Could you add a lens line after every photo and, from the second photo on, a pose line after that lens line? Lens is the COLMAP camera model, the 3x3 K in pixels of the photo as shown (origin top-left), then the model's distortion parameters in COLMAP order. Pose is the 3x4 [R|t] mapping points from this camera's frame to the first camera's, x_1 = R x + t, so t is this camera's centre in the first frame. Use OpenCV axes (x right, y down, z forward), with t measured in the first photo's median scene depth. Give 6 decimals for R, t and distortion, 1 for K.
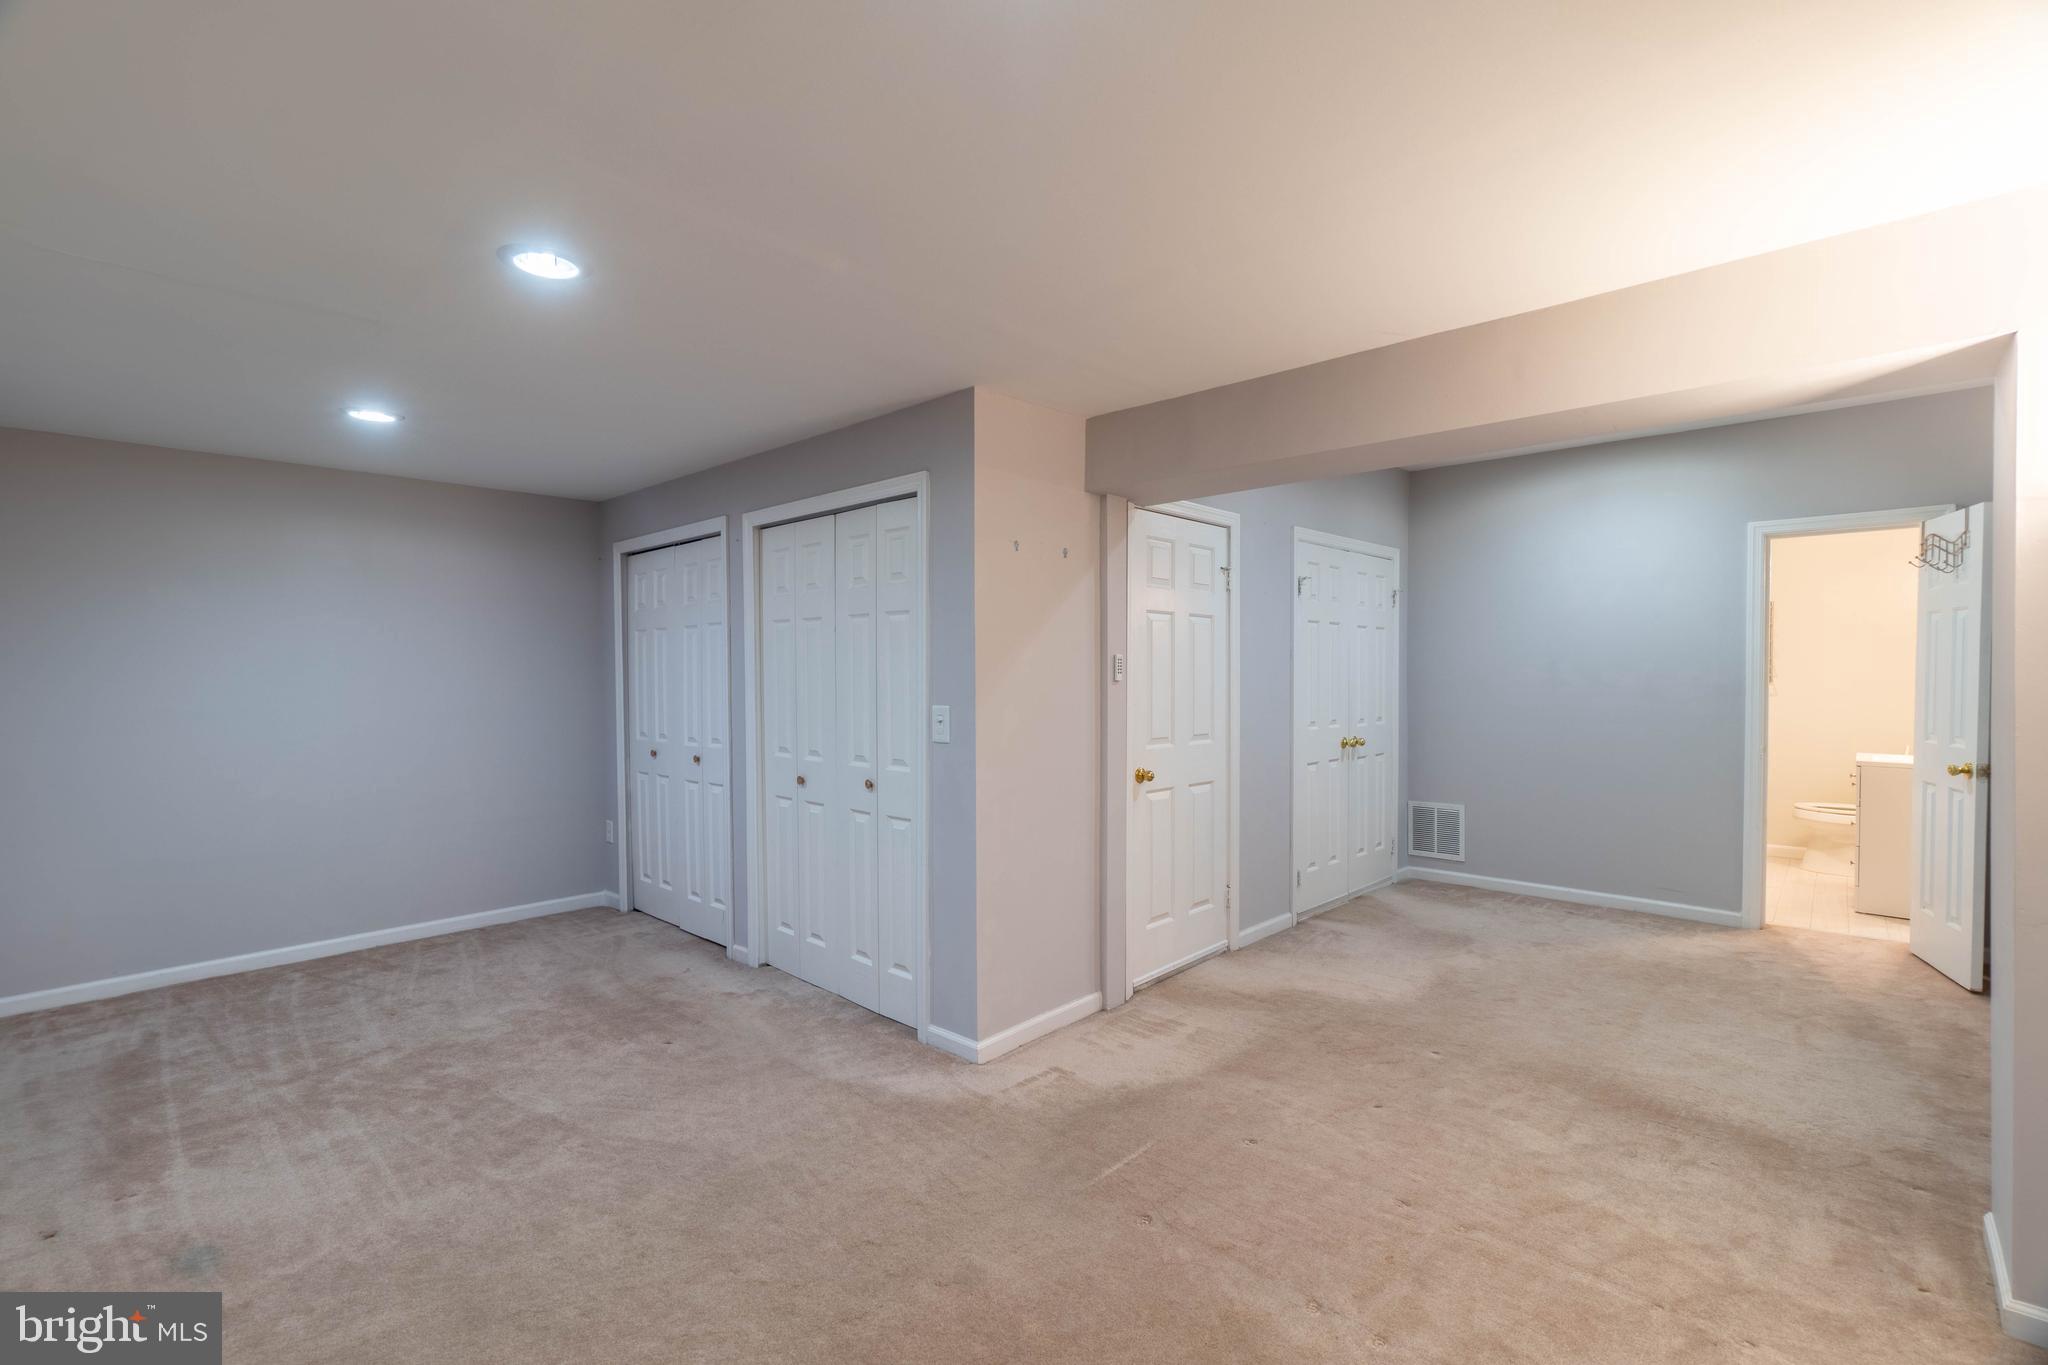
lens RADIAL K [[911.0, 0, 1017.6], [0, 911.0, 681.8], [0, 0, 1]] dist [-0.002374, 0.000164]
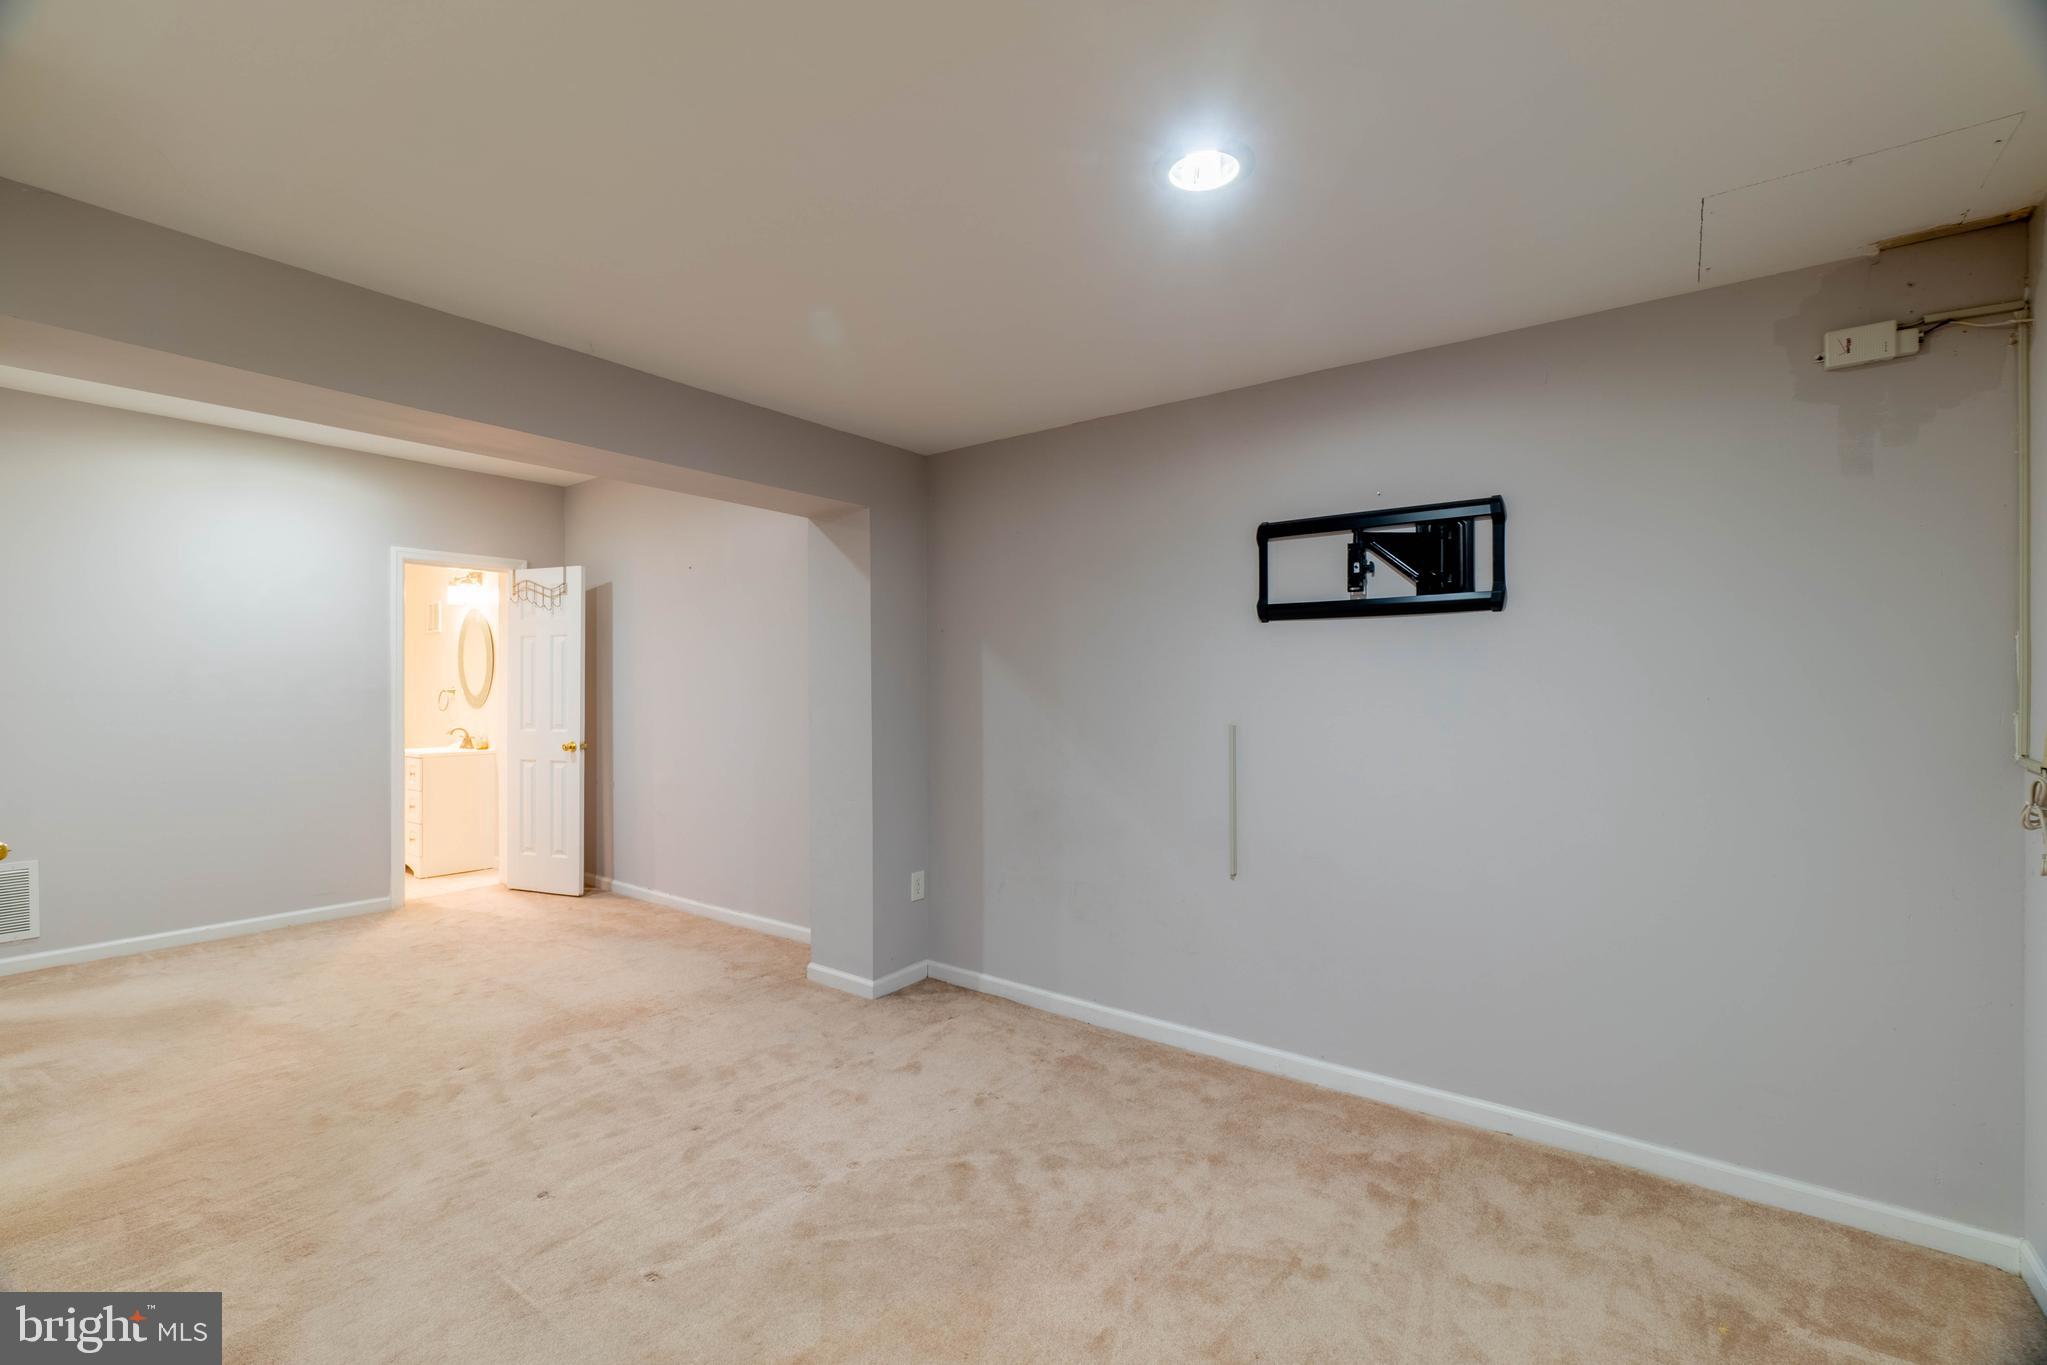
lens RADIAL K [[910.6, 0, 1016.4], [0, 910.6, 685.7], [0, 0, 1]] dist [-0.002374, 0.000164]
pose [[-0.127465, 0.005384, 0.991828, -0.479044], [0.012438, 0.999915, -0.003829, 0.013041], [-0.991765, 0.011849, -0.127521, 0.453709]]
